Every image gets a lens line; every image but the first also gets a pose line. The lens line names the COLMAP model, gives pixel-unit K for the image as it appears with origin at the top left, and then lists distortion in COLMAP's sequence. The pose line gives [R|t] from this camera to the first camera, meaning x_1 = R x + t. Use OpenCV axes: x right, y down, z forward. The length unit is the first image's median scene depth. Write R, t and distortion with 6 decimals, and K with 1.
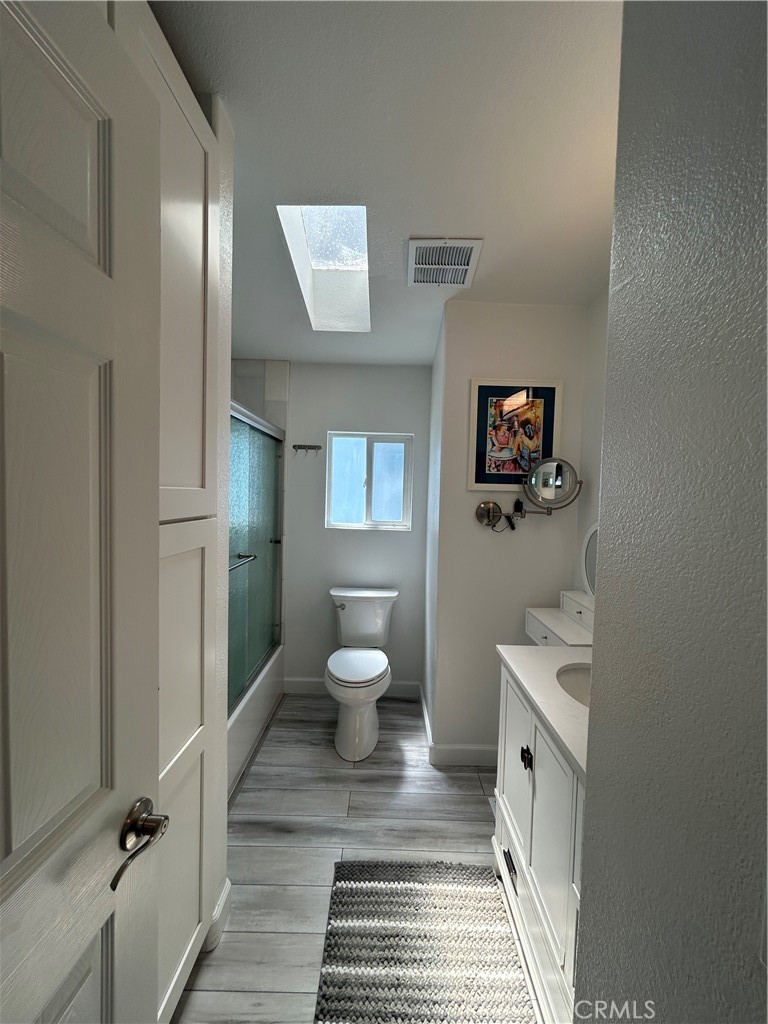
lens RADIAL K [[414.2, 0, 385.5], [0, 414.2, 511.3], [0, 0, 1]] dist [-0.002433, 0.001527]
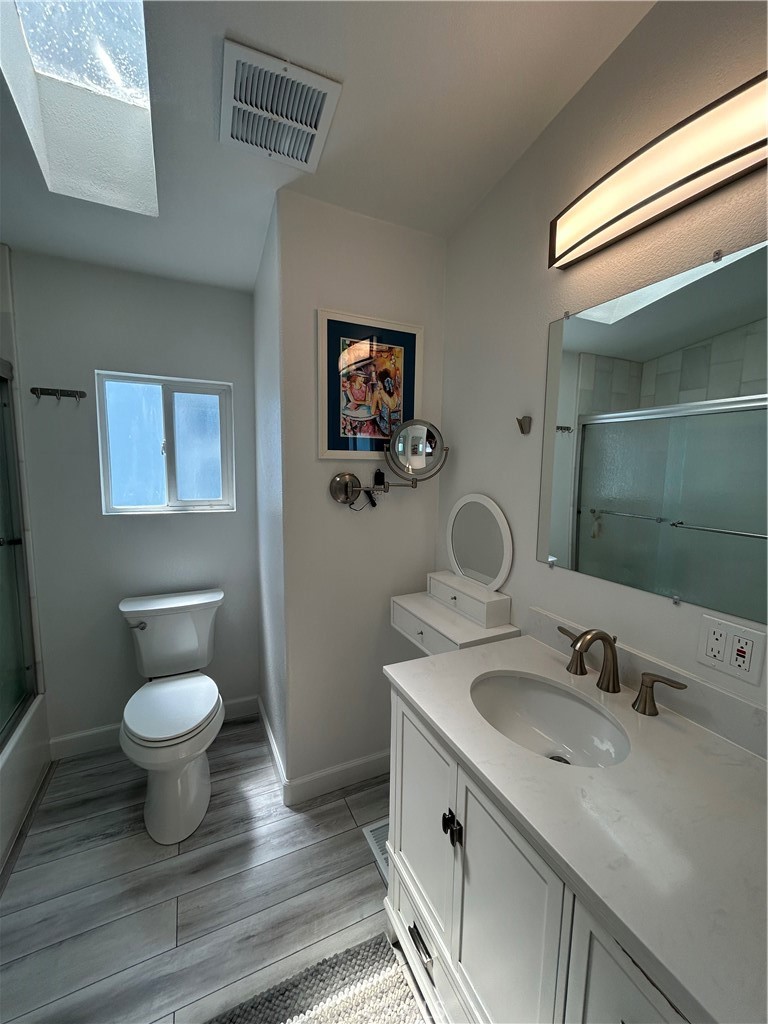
lens RADIAL K [[414.2, 0, 385.6], [0, 414.2, 511.4], [0, 0, 1]] dist [-0.002433, 0.001527]
pose [[0.900228, -0.062644, 0.430889, -0.026788], [0.027004, 0.995724, 0.088344, -0.018500], [-0.434581, -0.067894, 0.898070, 0.248063]]
